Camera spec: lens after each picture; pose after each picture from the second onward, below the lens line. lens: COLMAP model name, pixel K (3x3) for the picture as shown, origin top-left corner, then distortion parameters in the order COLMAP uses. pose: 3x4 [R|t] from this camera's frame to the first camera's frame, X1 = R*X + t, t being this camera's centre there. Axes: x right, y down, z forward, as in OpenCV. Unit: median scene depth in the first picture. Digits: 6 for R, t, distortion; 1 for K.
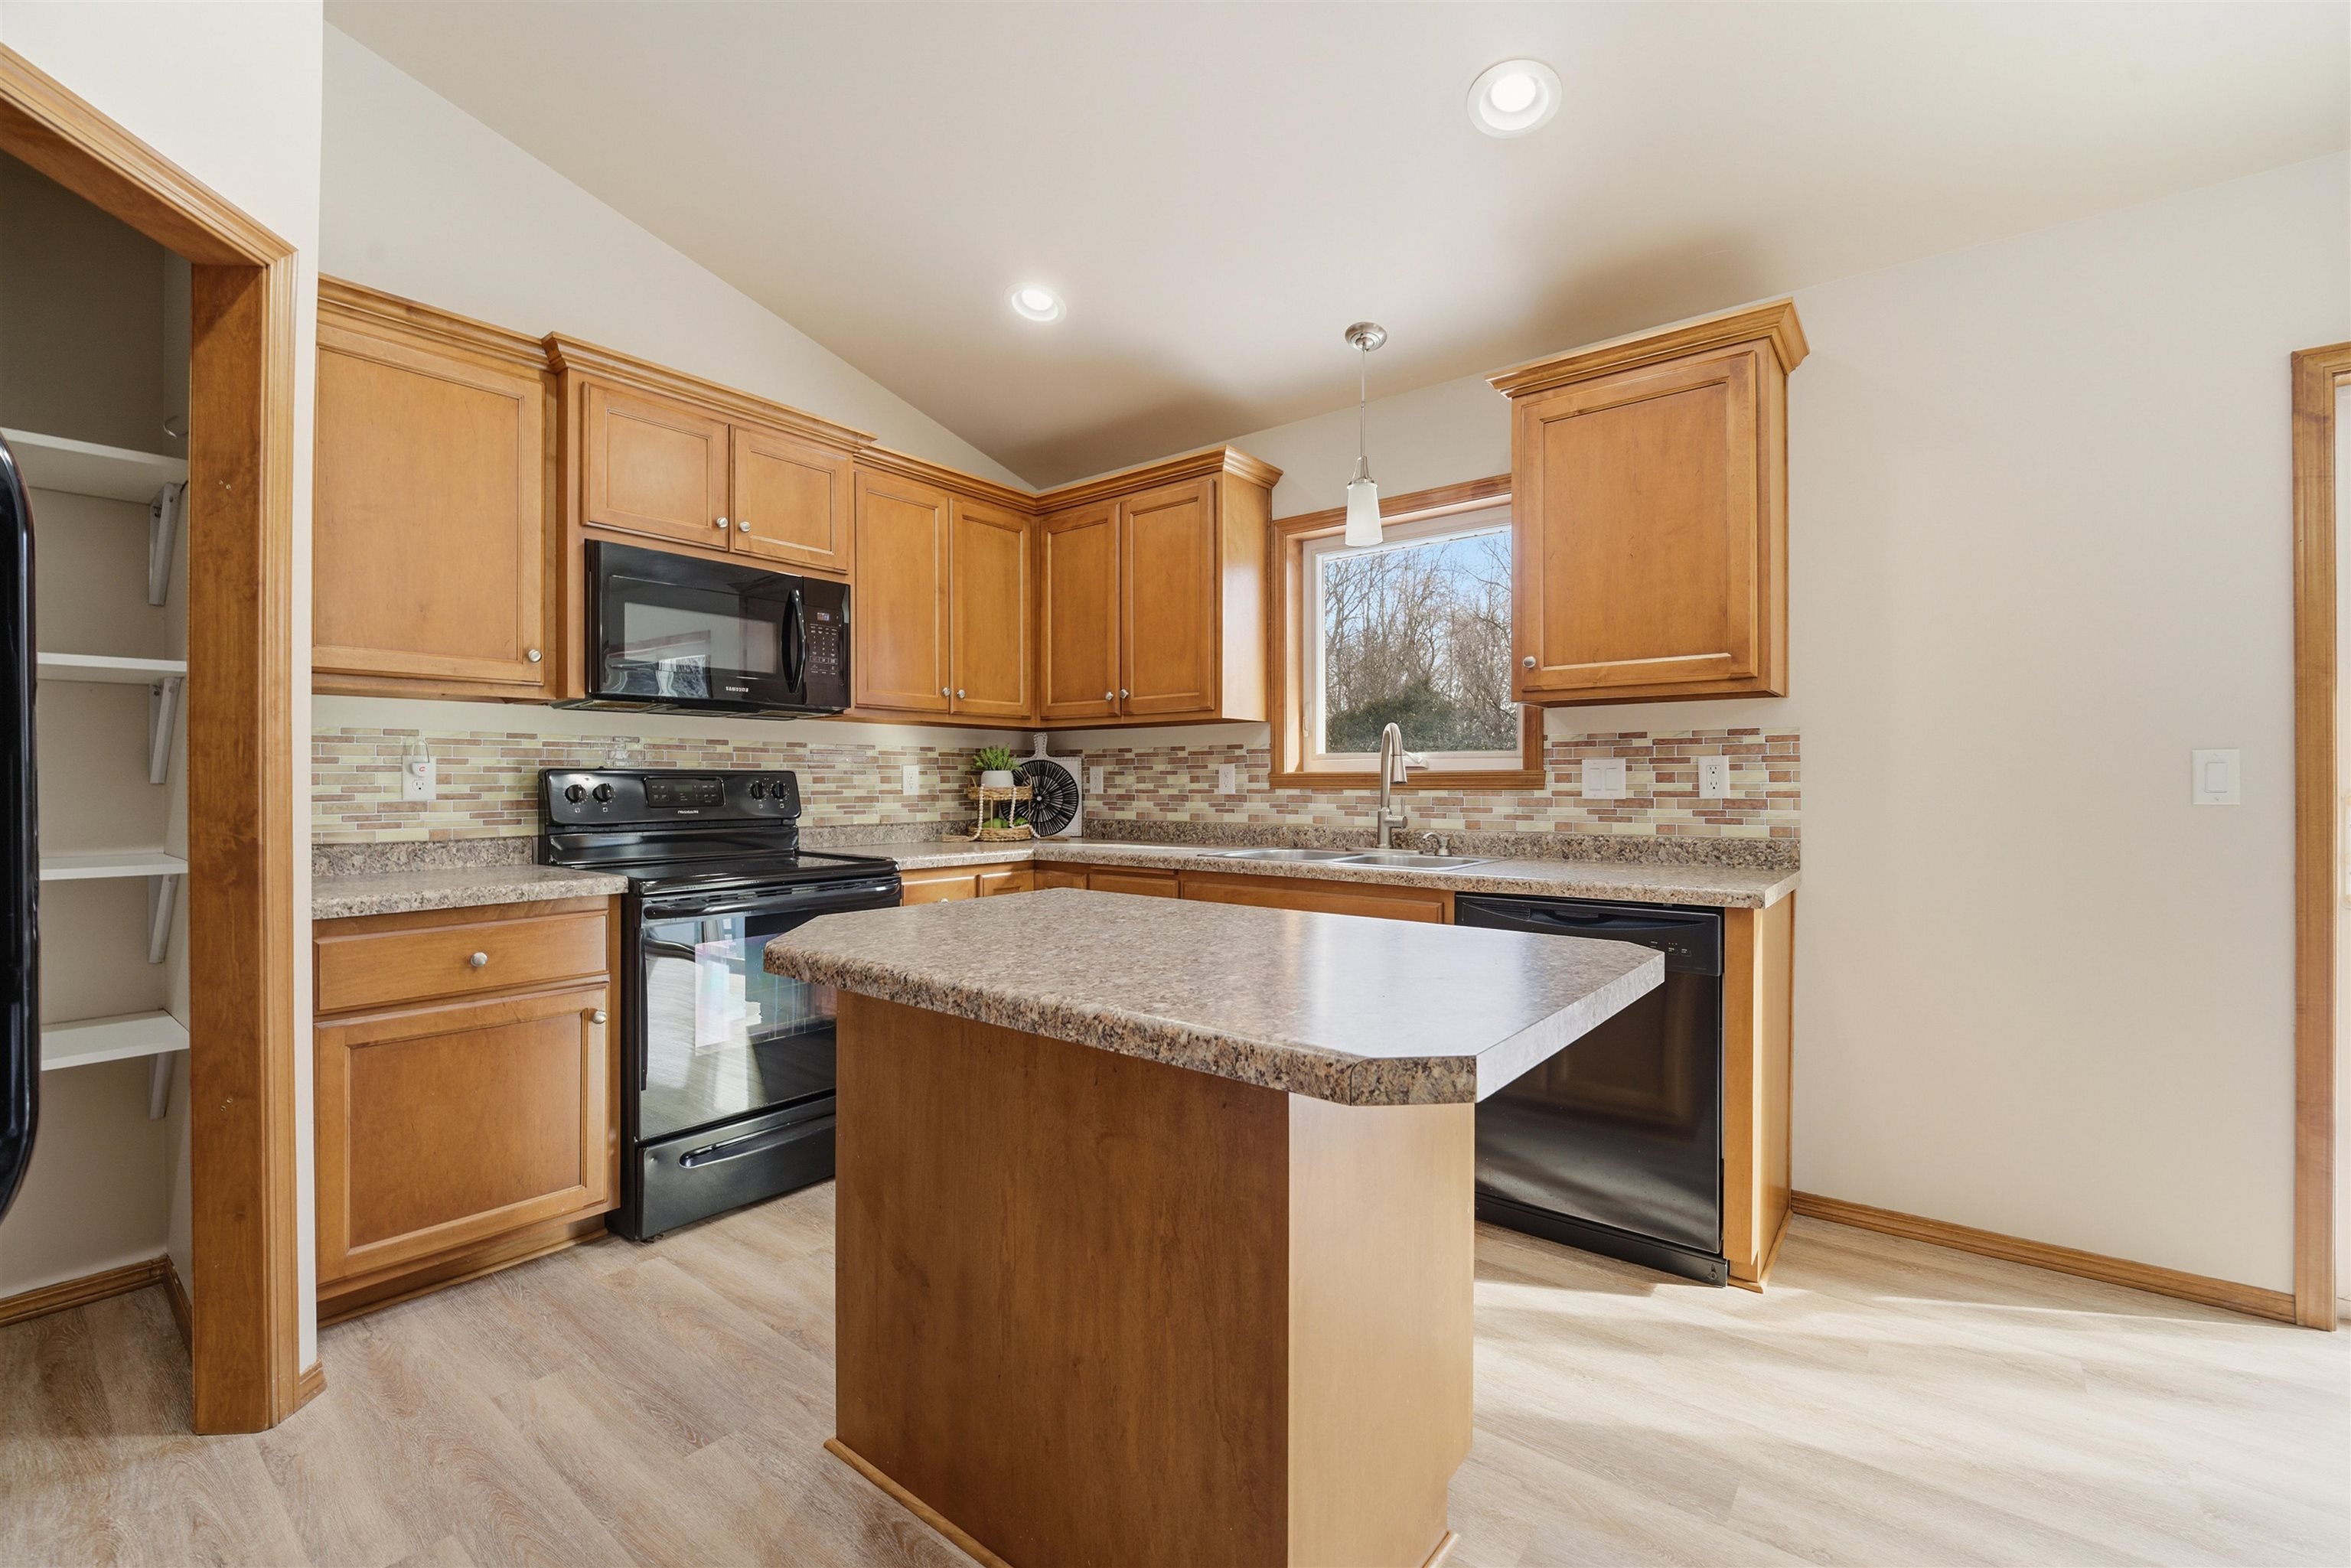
lens RADIAL K [[968.9, 0, 1175.5], [0, 968.9, 784.0], [0, 0, 1]] dist [0.007552, -0.000005]
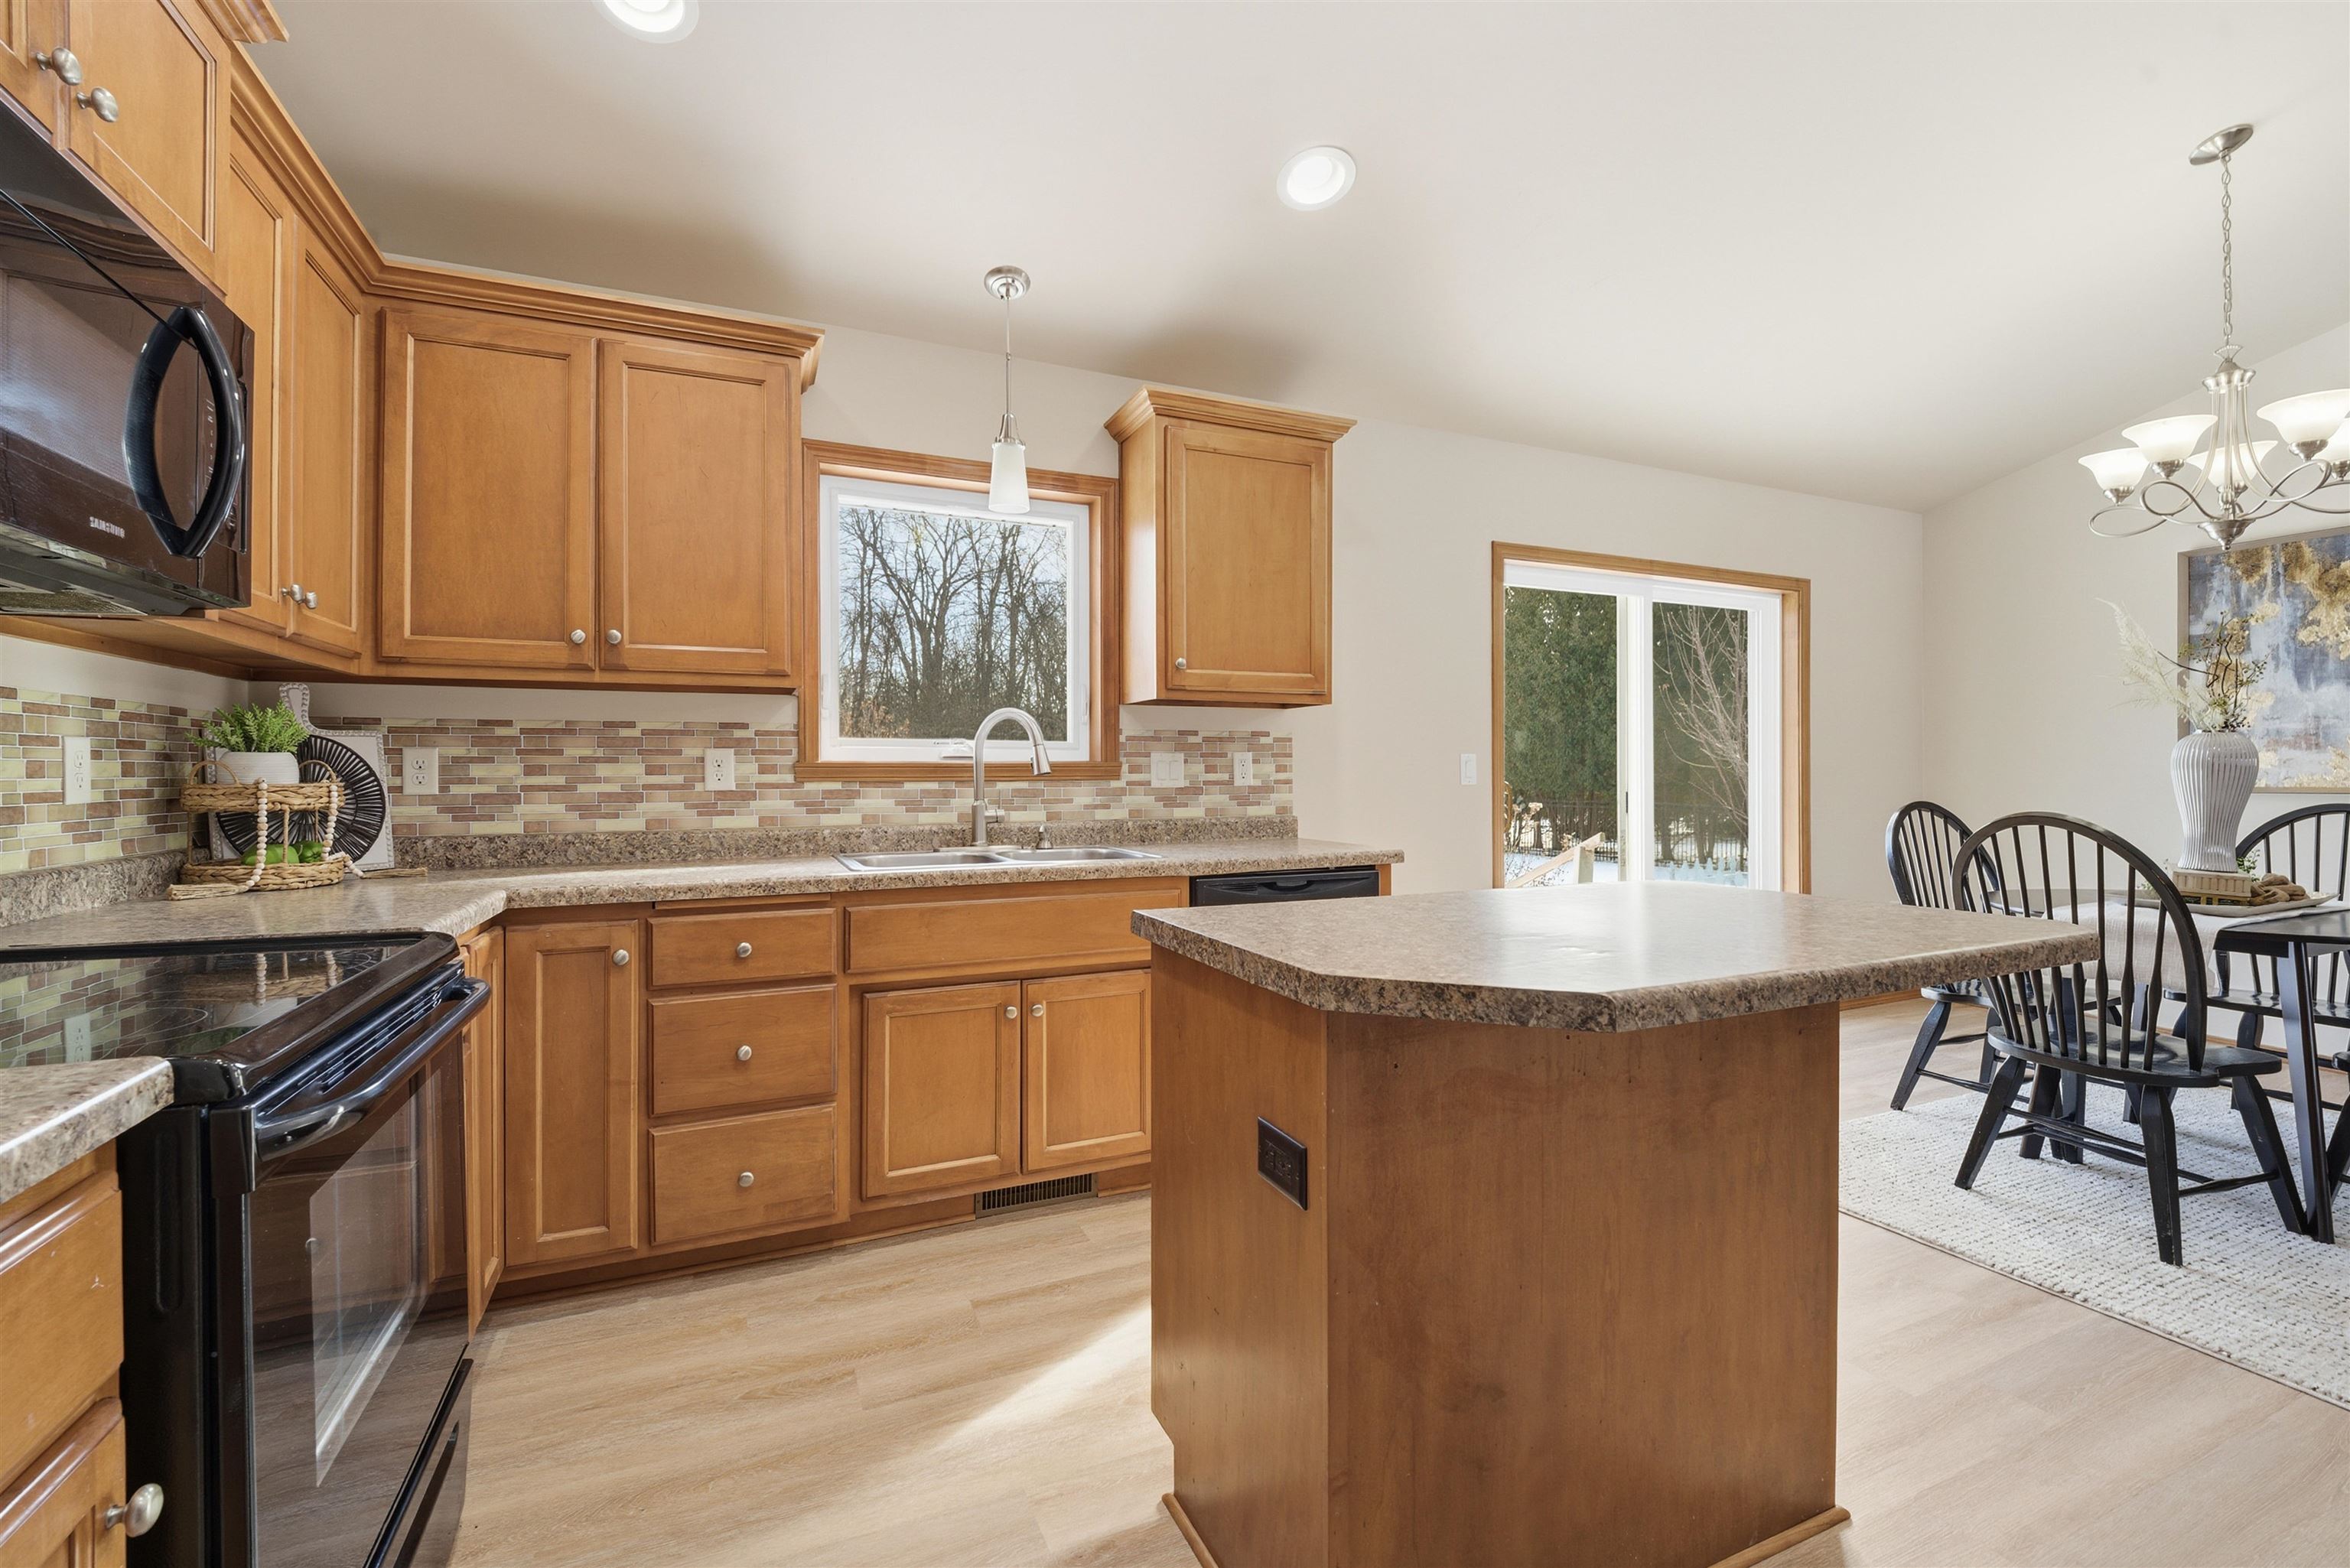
lens RADIAL K [[992.2, 0, 1173.8], [0, 992.2, 778.0], [0, 0, 1]] dist [0.001631, -0.000029]
pose [[0.466244, -0.005011, 0.884642, -0.531800], [0.004336, 0.999985, 0.003379, 0.000222], [-0.884646, 0.002260, 0.466259, 0.410892]]
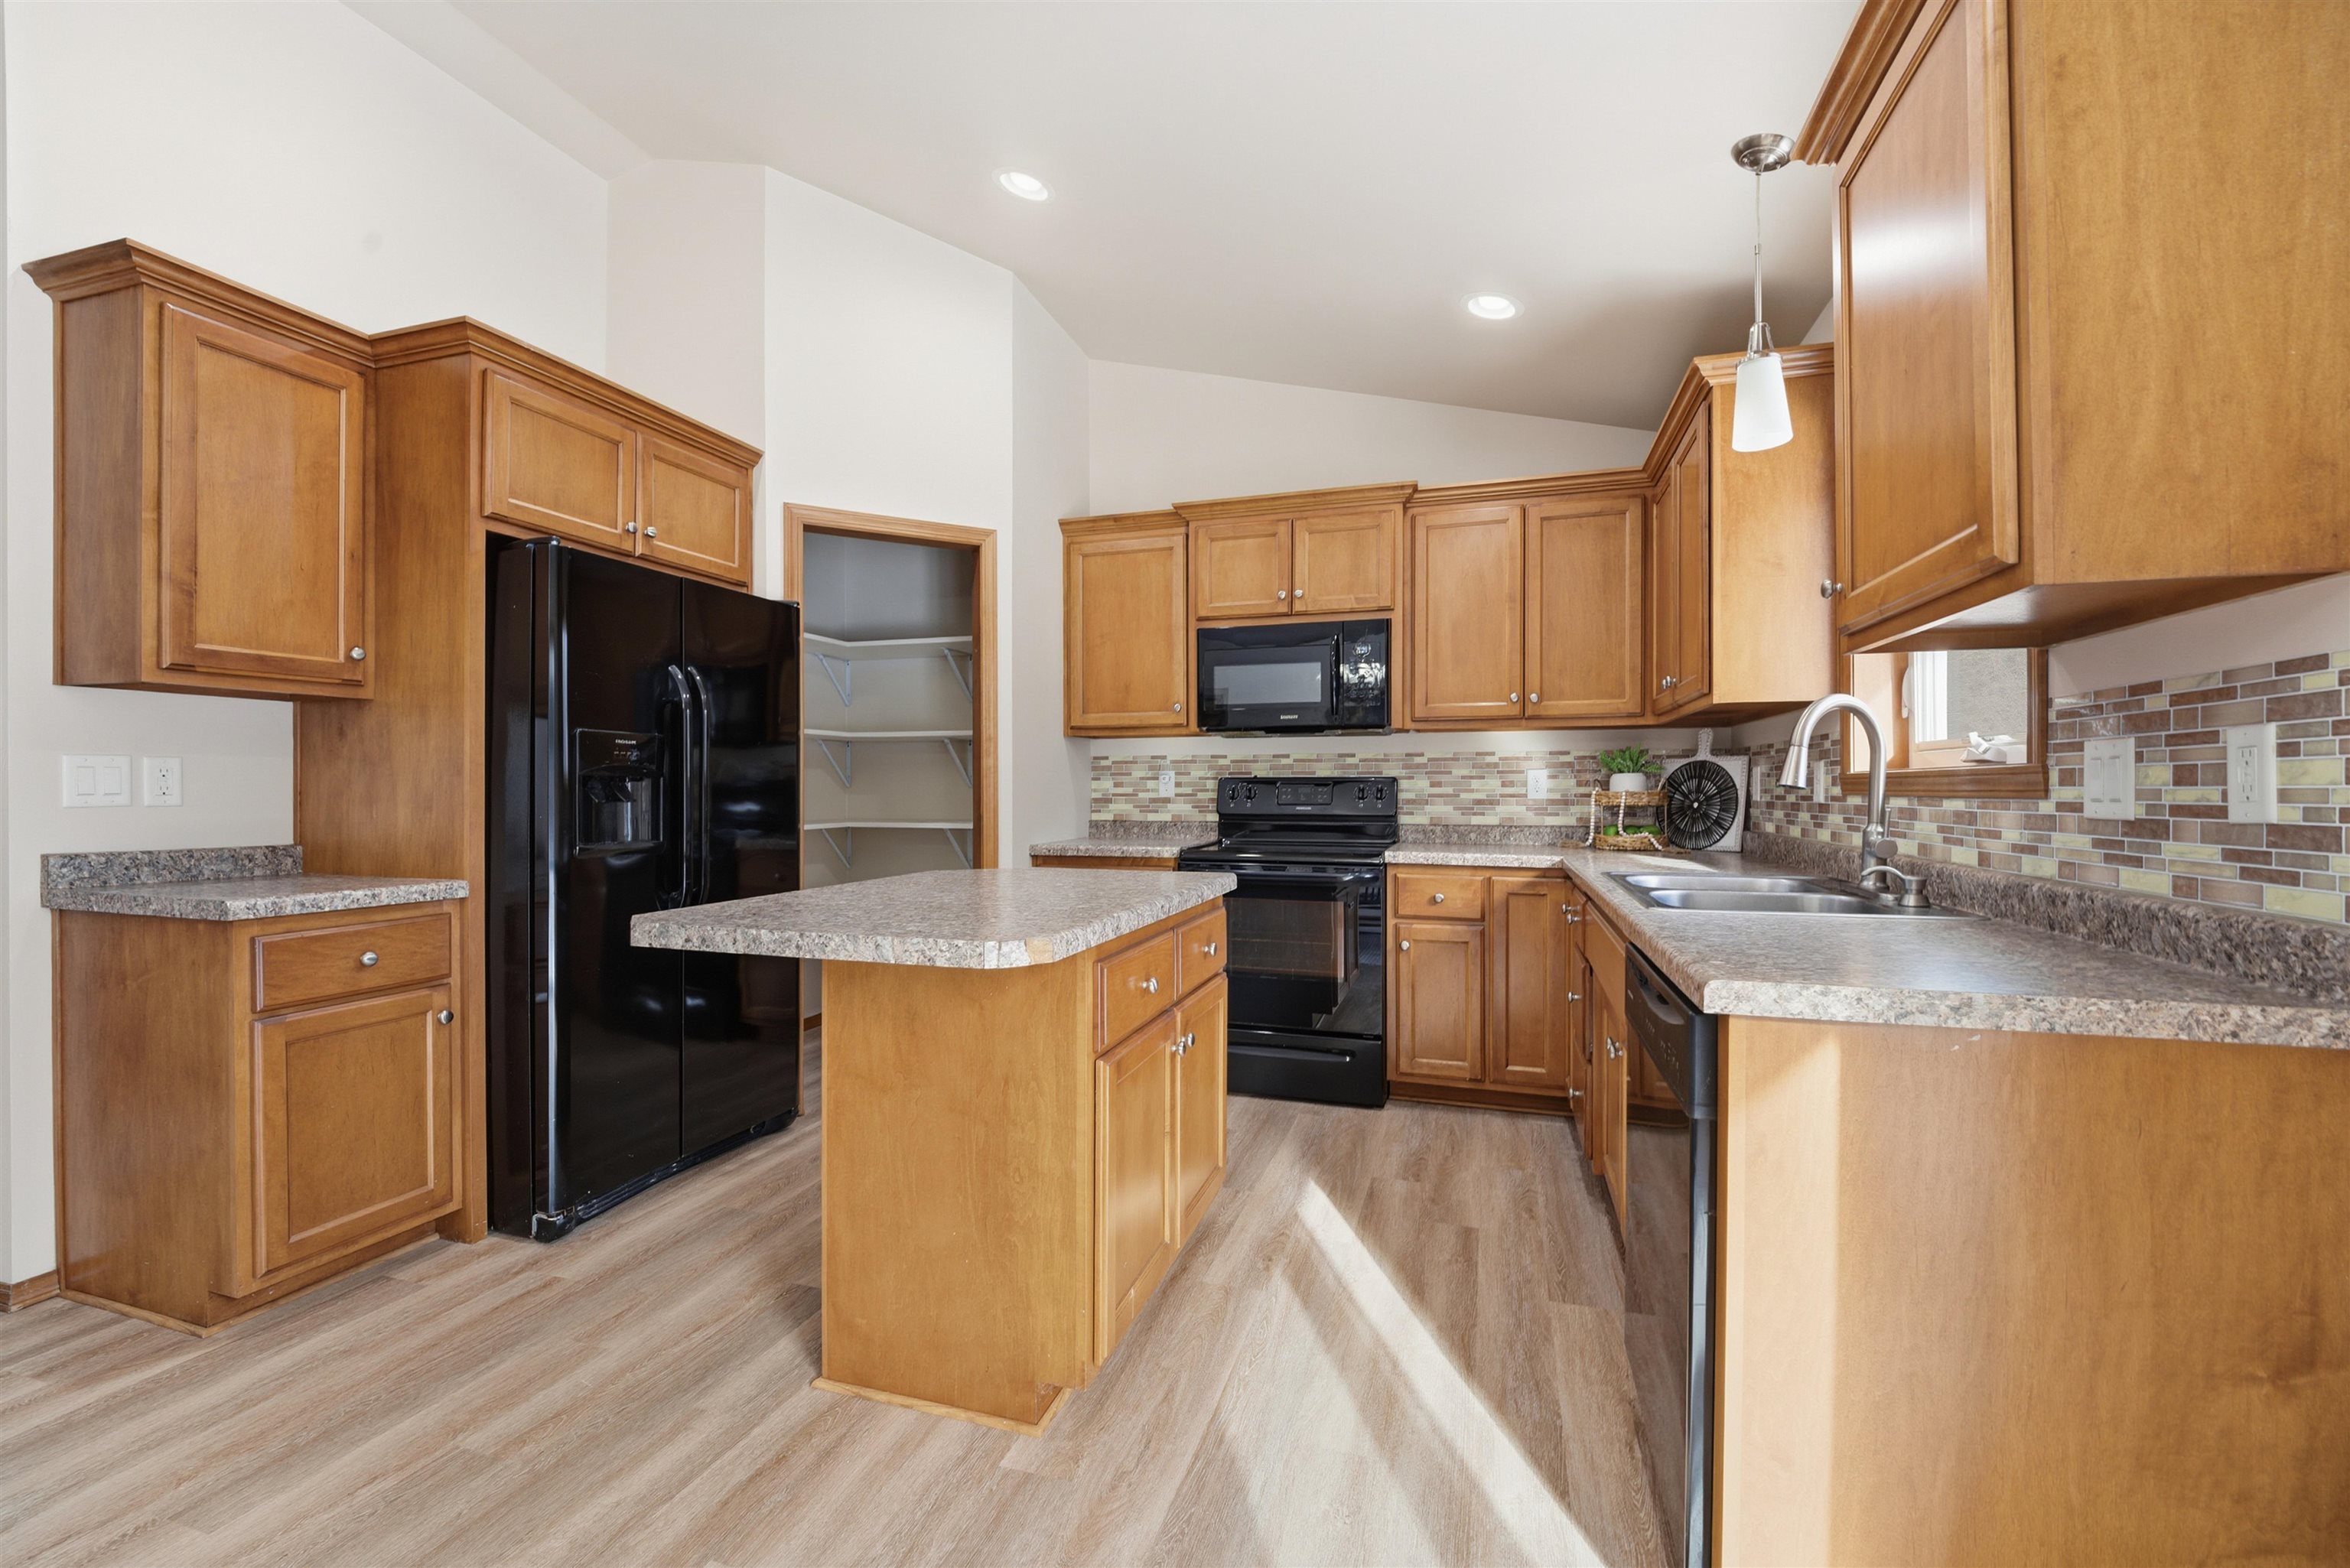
lens RADIAL K [[992.2, 0, 1173.8], [0, 992.2, 778.0], [0, 0, 1]] dist [0.001631, -0.000029]
pose [[0.349720, -0.008360, -0.936817, 0.685902], [-0.001536, 0.999954, -0.009497, -0.000006], [0.936853, 0.004760, 0.349691, 0.334426]]
